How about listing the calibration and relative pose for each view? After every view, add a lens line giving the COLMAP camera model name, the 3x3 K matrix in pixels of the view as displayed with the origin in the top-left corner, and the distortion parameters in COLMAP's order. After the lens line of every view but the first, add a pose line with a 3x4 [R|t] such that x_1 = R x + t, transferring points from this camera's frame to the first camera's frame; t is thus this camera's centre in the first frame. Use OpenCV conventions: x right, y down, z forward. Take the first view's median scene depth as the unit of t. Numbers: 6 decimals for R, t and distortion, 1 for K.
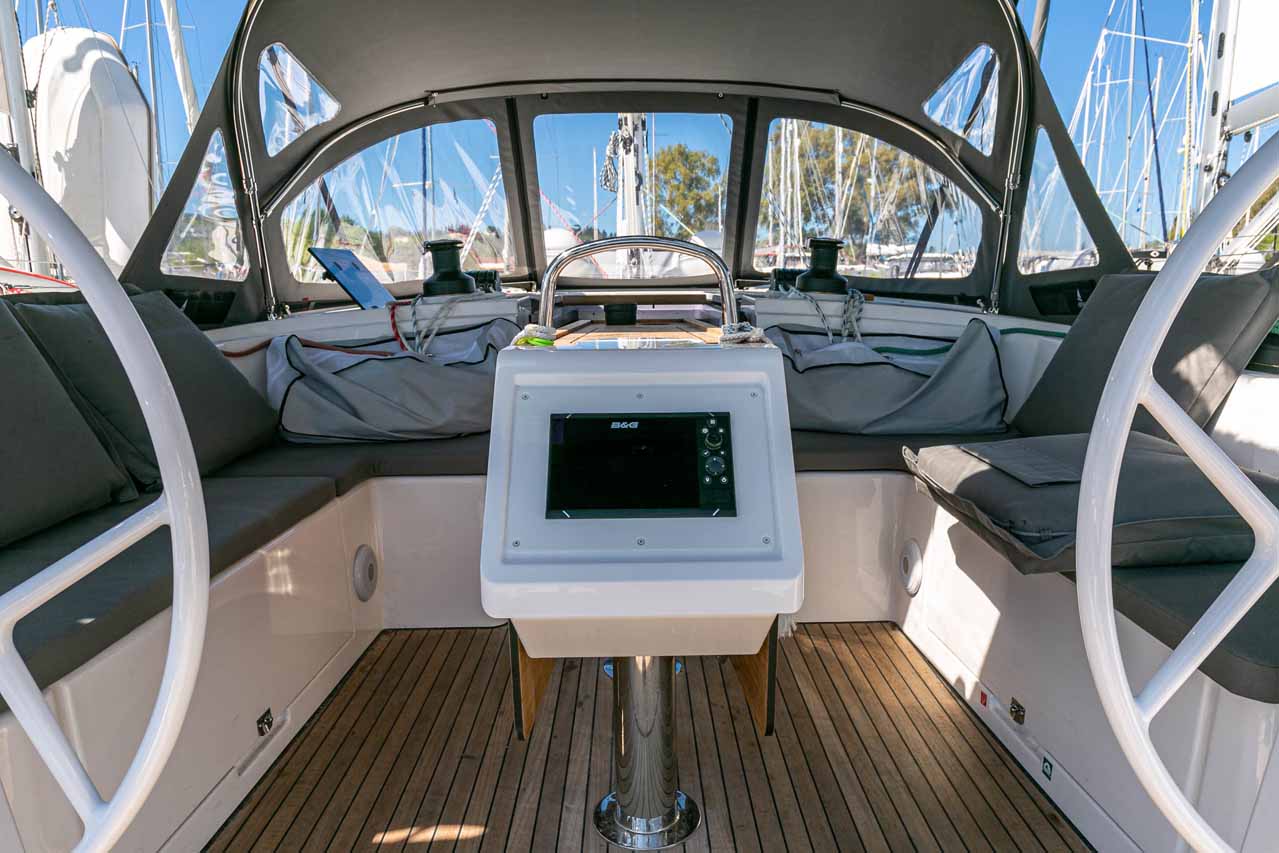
lens RADIAL K [[899.8, 0, 652.3], [0, 899.8, 424.8], [0, 0, 1]] dist [-0.005584, 0.039710]
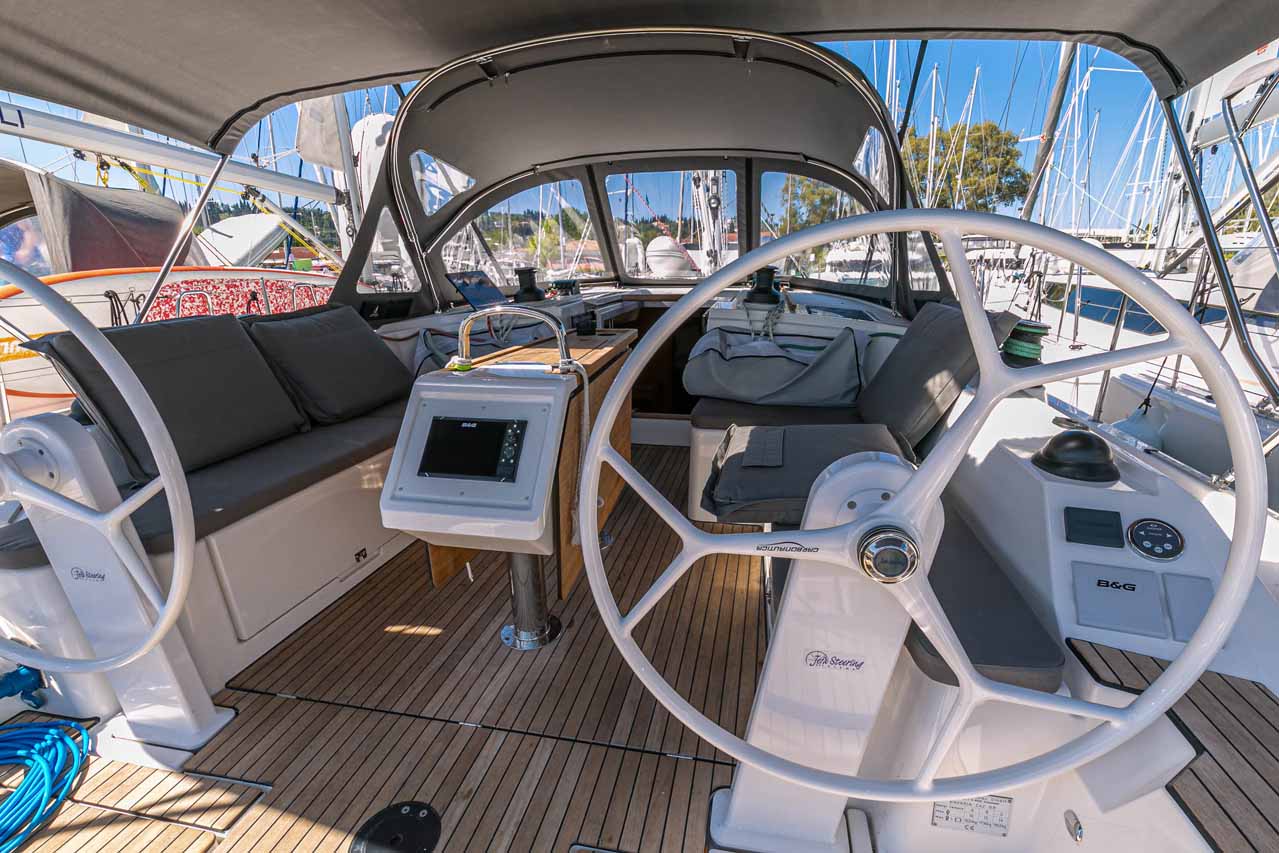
lens RADIAL K [[594.3, 0, 651.8], [0, 594.3, 430.1], [0, 0, 1]] dist [-0.001635, -0.000068]
pose [[0.975427, 0.056767, -0.212885, 0.252806], [-0.028583, 0.990676, 0.133205, -0.069124], [0.218462, -0.123847, 0.967955, -0.023374]]
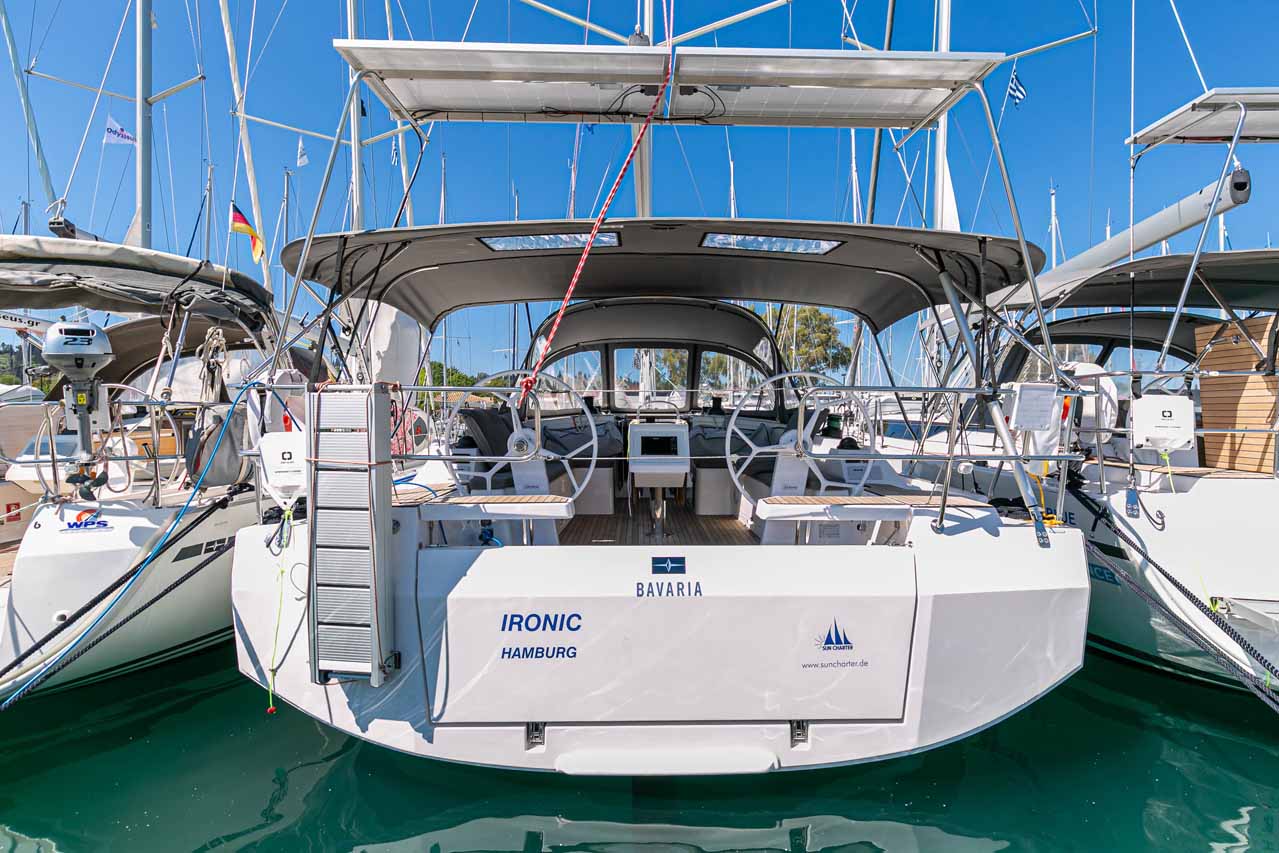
lens RADIAL K [[611.4, 0, 656.0], [0, 611.4, 426.9], [0, 0, 1]] dist [0.038608, 0.000047]
pose [[0.999925, 0.009463, 0.007835, -0.025648], [-0.008367, 0.991507, -0.129781, 0.168739], [-0.008996, 0.129705, 0.991512, -1.069754]]
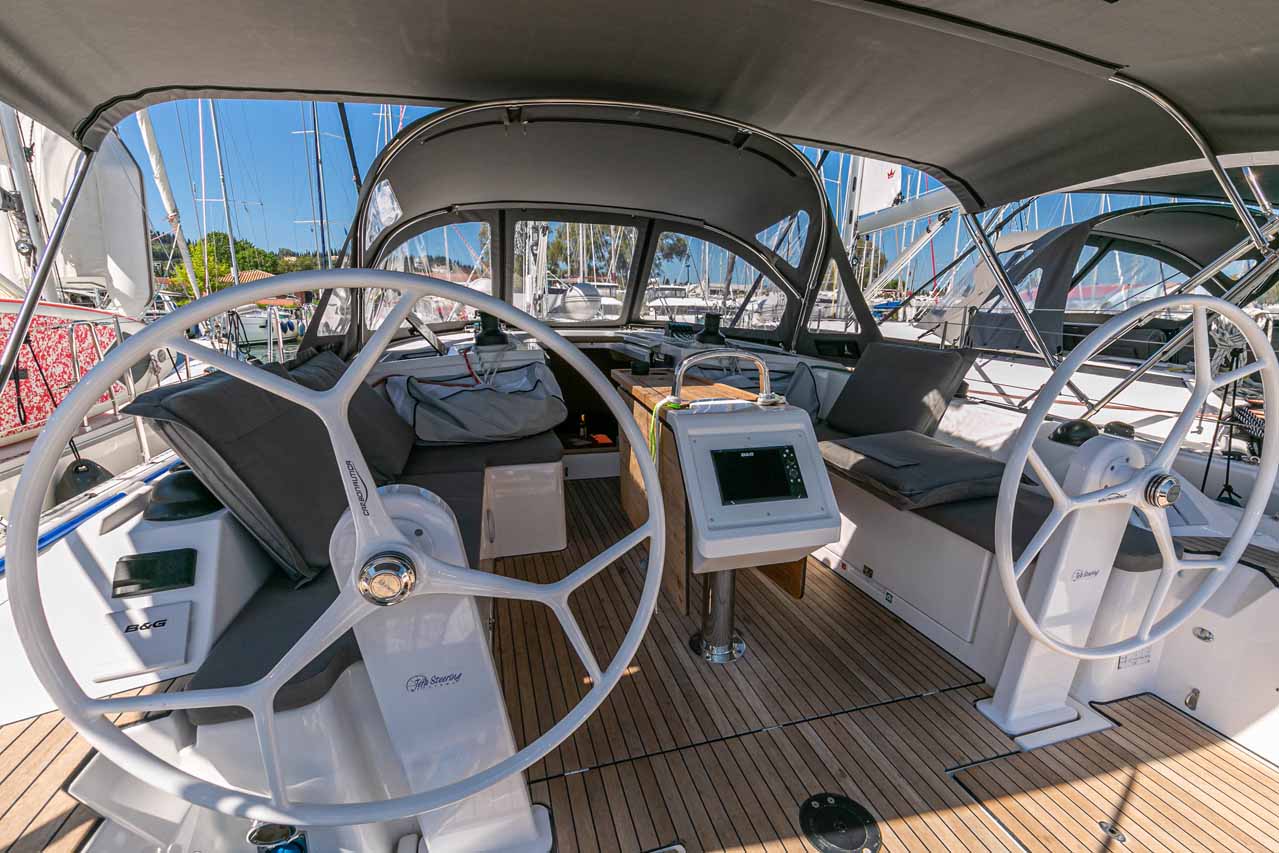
lens RADIAL K [[577.9, 0, 652.3], [0, 577.9, 429.7], [0, 0, 1]] dist [0.013173, 0.000010]
pose [[0.962342, -0.036588, 0.269367, -0.254626], [0.018366, 0.997388, 0.069860, -0.065187], [-0.271219, -0.062282, 0.960500, -0.071784]]
